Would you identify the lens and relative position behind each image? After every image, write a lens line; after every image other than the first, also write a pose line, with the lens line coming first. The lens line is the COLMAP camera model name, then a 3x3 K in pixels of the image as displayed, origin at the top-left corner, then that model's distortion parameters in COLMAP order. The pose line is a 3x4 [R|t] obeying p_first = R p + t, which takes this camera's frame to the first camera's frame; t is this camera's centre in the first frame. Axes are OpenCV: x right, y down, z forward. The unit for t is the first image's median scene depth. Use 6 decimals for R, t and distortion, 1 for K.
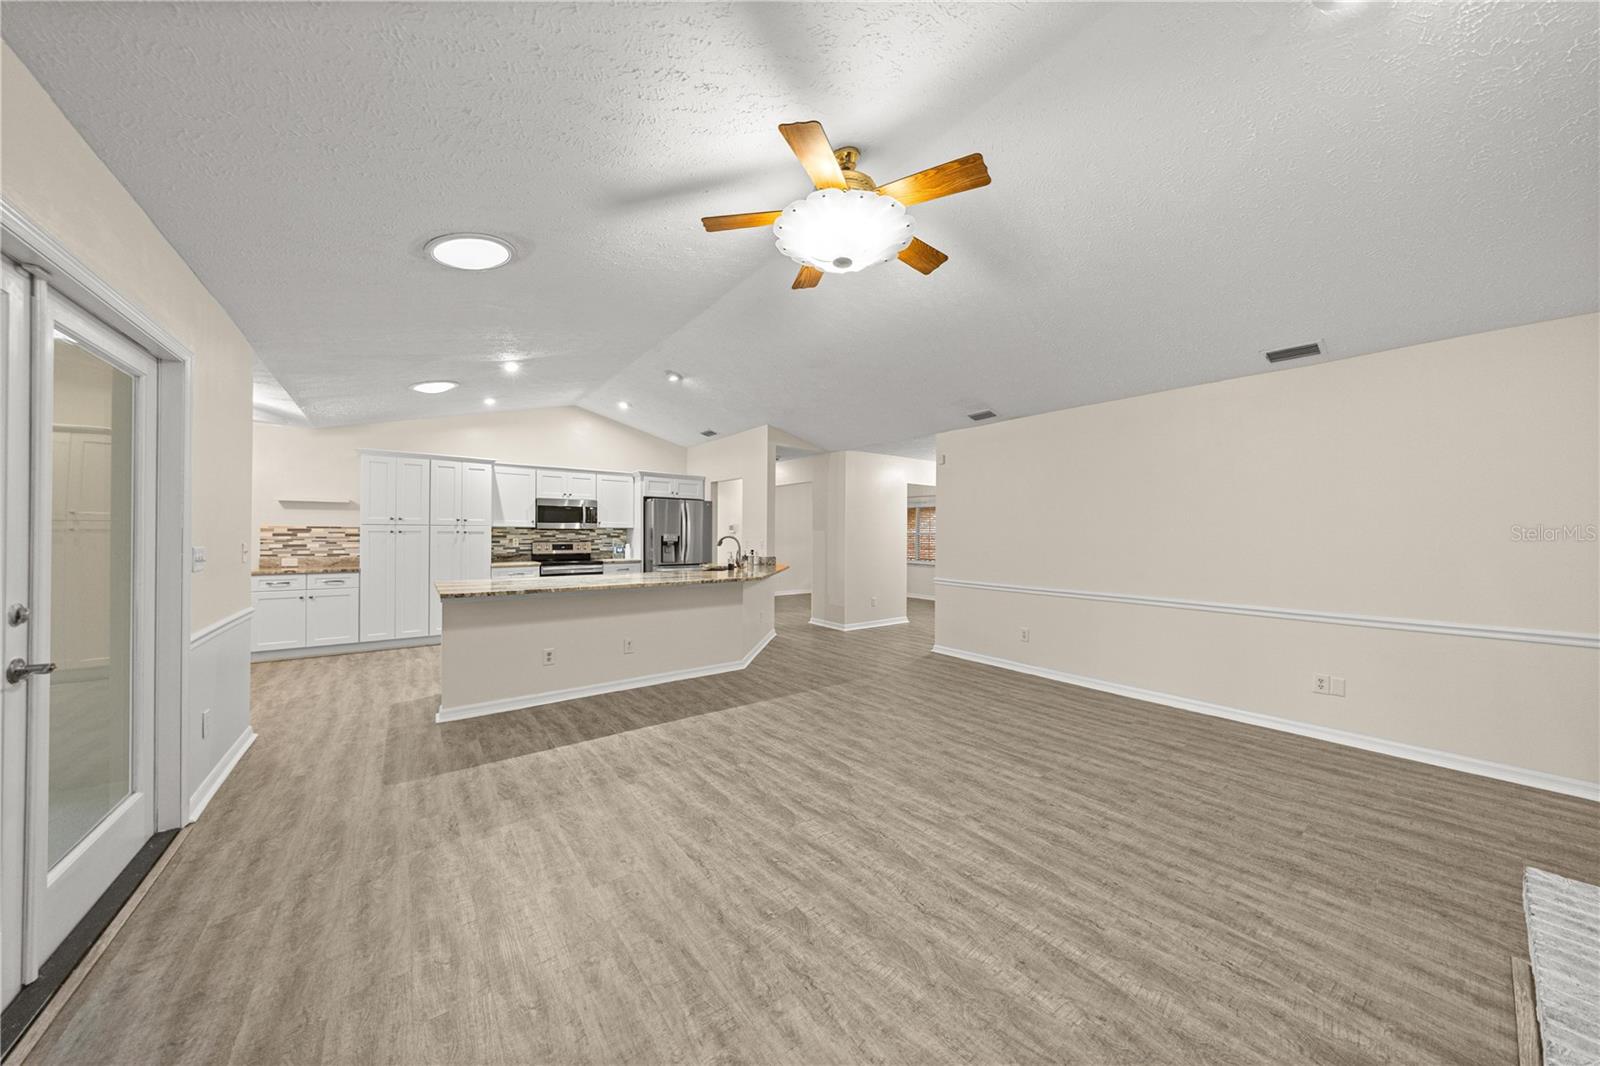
lens RADIAL K [[537.2, 0, 800.0], [0, 537.2, 533.0], [0, 0, 1]] dist [-0.002389, -0.000186]
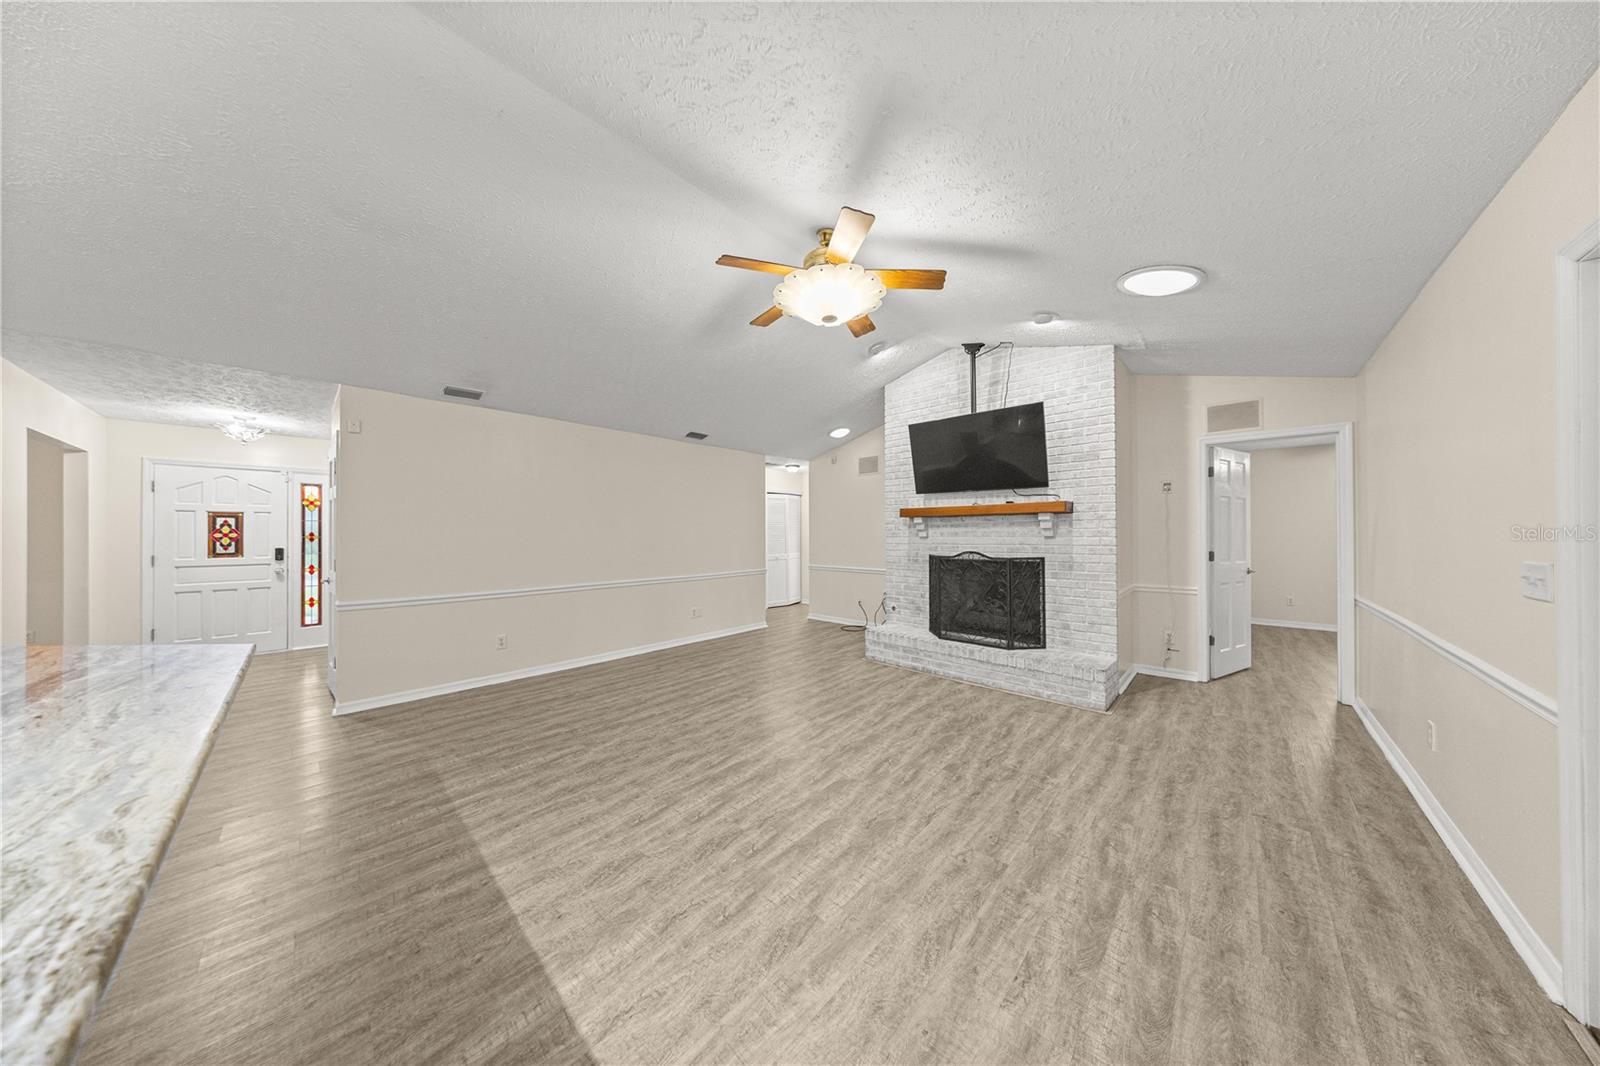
lens RADIAL K [[466.2, 0, 798.8], [0, 466.2, 530.6], [0, 0, 1]] dist [-0.011901, 0.002093]
pose [[-0.171448, -0.004697, 0.985182, -0.729728], [0.008843, 0.999941, 0.006306, -0.015758], [-0.985154, 0.009793, -0.171396, 0.931001]]
